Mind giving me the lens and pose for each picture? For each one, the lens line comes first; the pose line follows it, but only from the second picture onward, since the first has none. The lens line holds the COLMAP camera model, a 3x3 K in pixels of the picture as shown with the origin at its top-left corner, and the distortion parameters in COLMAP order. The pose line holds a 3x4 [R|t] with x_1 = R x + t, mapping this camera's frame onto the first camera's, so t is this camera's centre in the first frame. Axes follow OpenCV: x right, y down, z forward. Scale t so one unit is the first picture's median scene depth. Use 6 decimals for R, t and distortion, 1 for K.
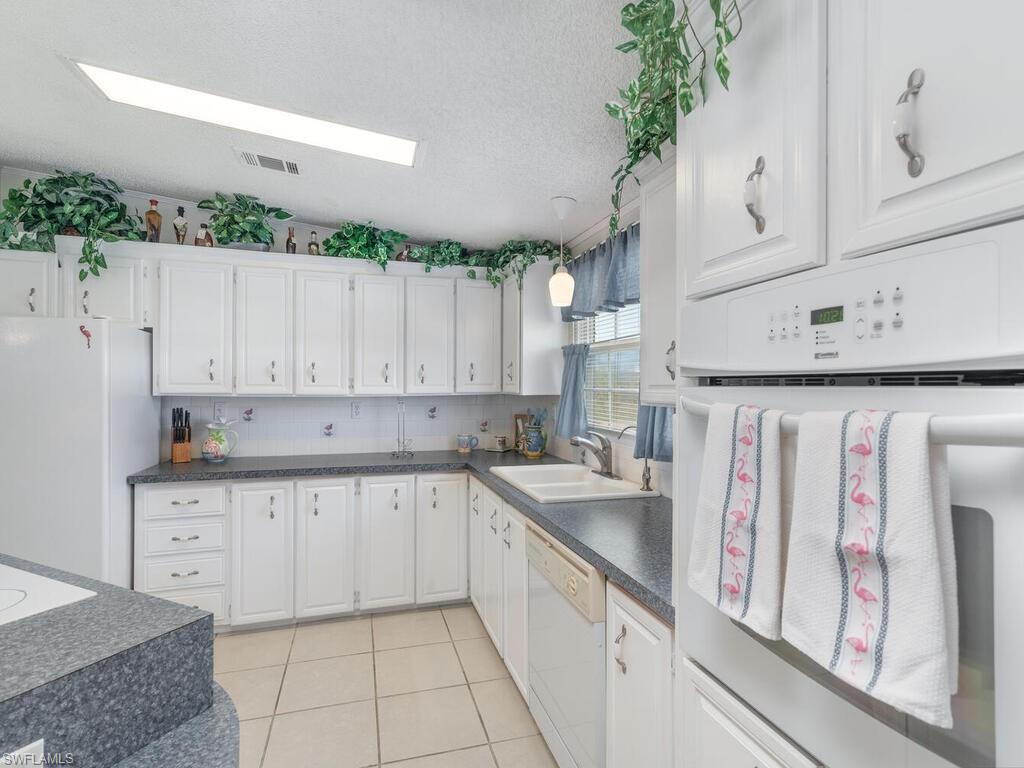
lens RADIAL K [[516.7, 0, 509.0], [0, 516.7, 383.1], [0, 0, 1]] dist [0.015641, 0.000530]
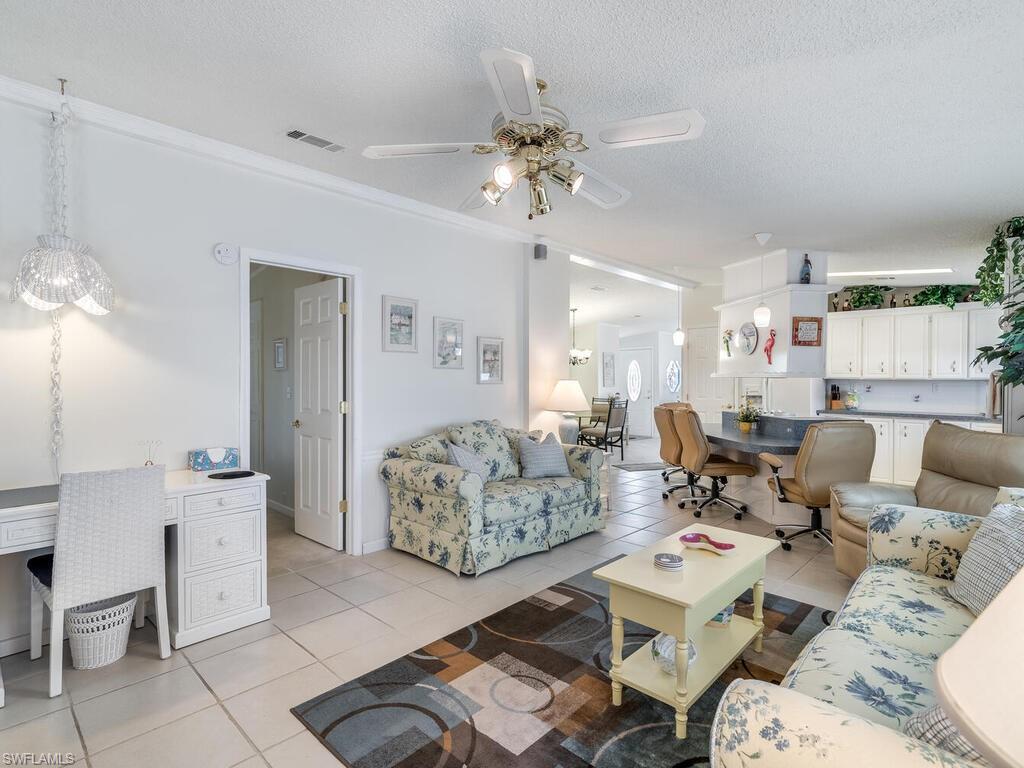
lens RADIAL K [[516.7, 0, 509.0], [0, 516.7, 383.1], [0, 0, 1]] dist [0.015641, 0.000530]
pose [[0.488816, 0.004529, -0.872375, 0.601510], [0.001998, 0.999978, 0.006311, 0.024179], [0.872385, -0.004828, 0.488796, -1.254802]]
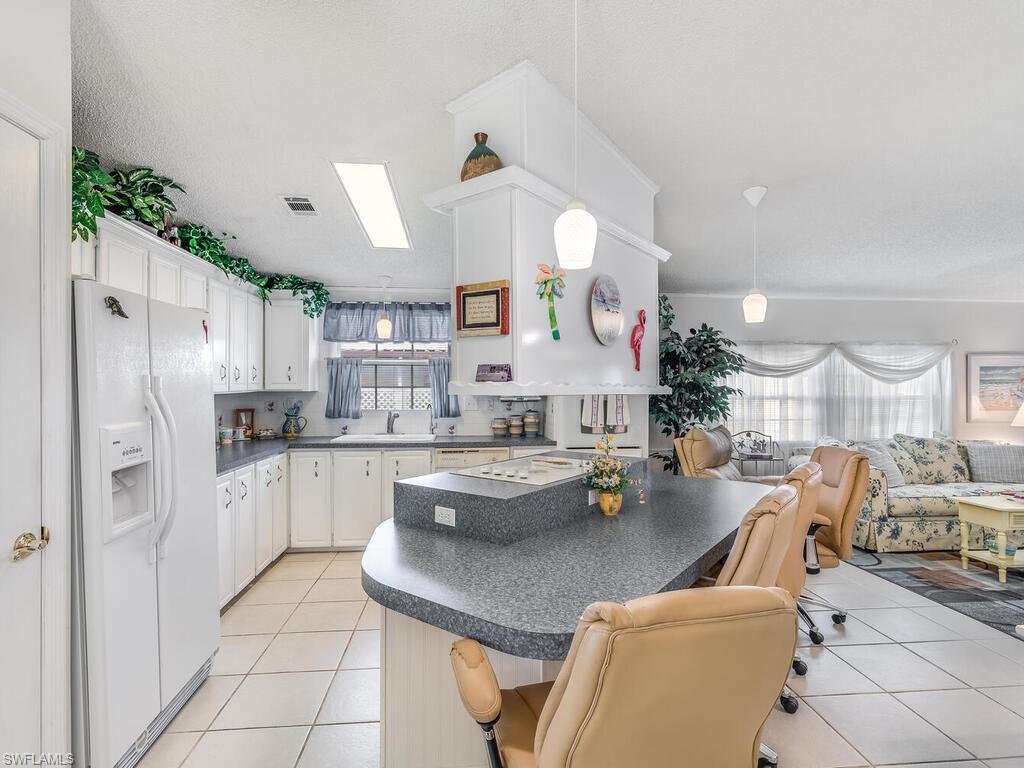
lens RADIAL K [[527.5, 0, 512.0], [0, 527.5, 384.0], [0, 0, 1]] dist [0.005777, -0.000053]
pose [[0.198643, 0.003282, 0.980066, -1.248711], [-0.004170, 0.999988, -0.002503, 0.004888], [-0.980063, -0.003589, 0.198654, 0.185823]]
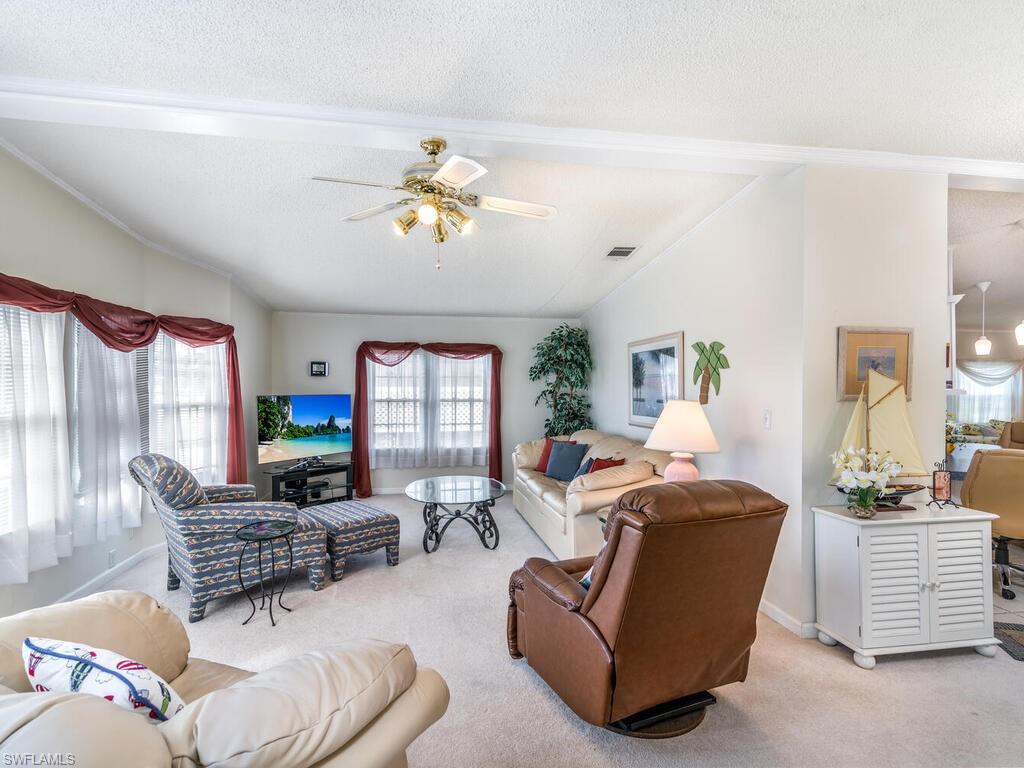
lens RADIAL K [[516.7, 0, 509.0], [0, 516.7, 383.1], [0, 0, 1]] dist [0.015641, 0.000530]
pose [[0.125347, 0.002195, 0.992111, -2.173745], [-0.006964, 0.999975, -0.001333, -0.003542], [-0.992089, -0.006742, 0.125359, 1.307786]]
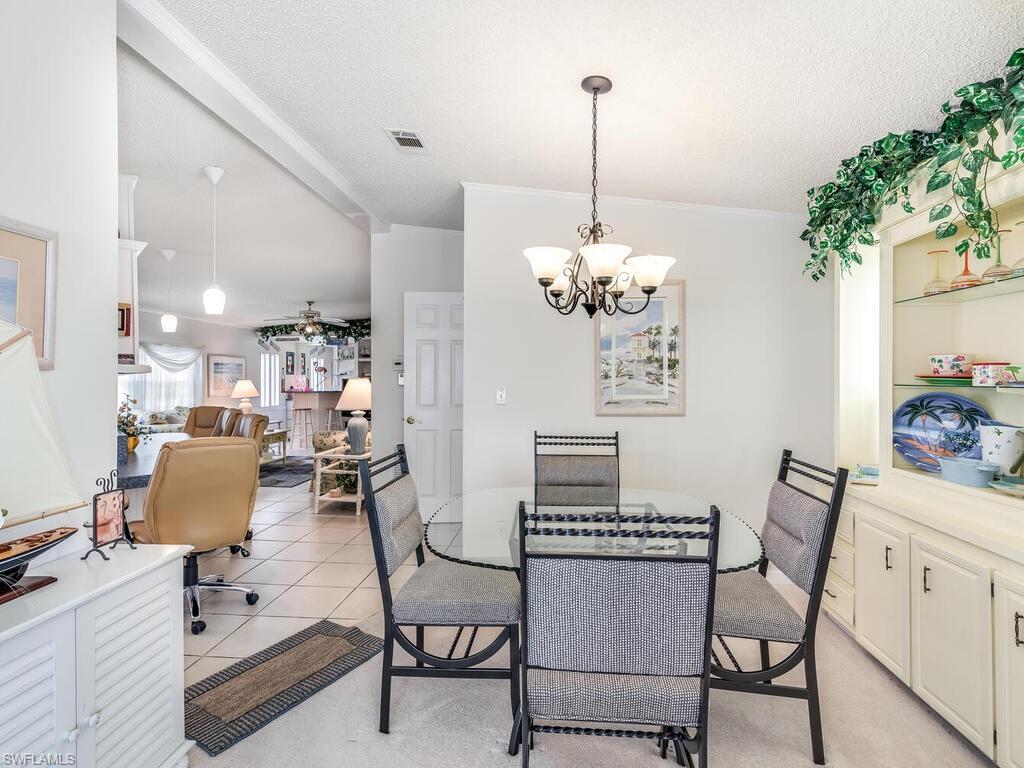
lens RADIAL K [[516.7, 0, 509.0], [0, 516.7, 383.1], [0, 0, 1]] dist [0.015641, 0.000530]
pose [[-0.928420, -0.001699, 0.371528, -1.727274], [-0.000319, 0.999993, 0.003778, 0.034283], [-0.371532, 0.003389, -0.928414, 0.999306]]
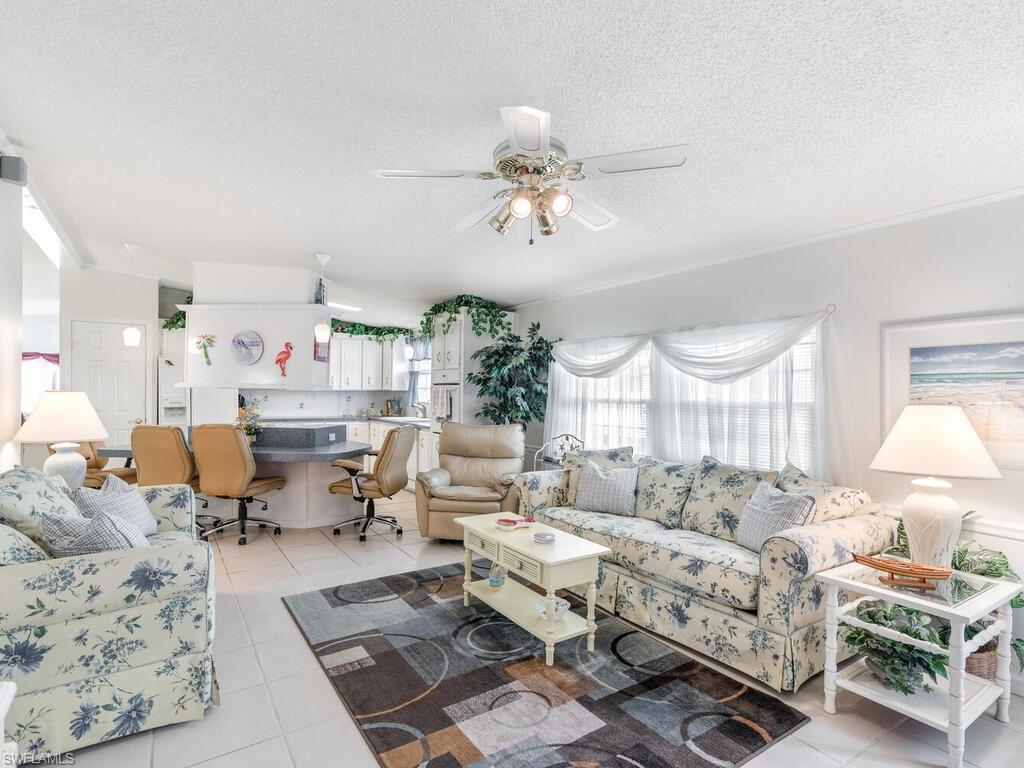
lens RADIAL K [[527.5, 0, 512.0], [0, 527.5, 384.0], [0, 0, 1]] dist [0.005777, -0.000053]
pose [[0.956457, 0.011825, 0.291633, -0.161525], [-0.009662, 0.999914, -0.008855, 0.010312], [-0.291712, 0.005651, 0.956489, -1.564426]]
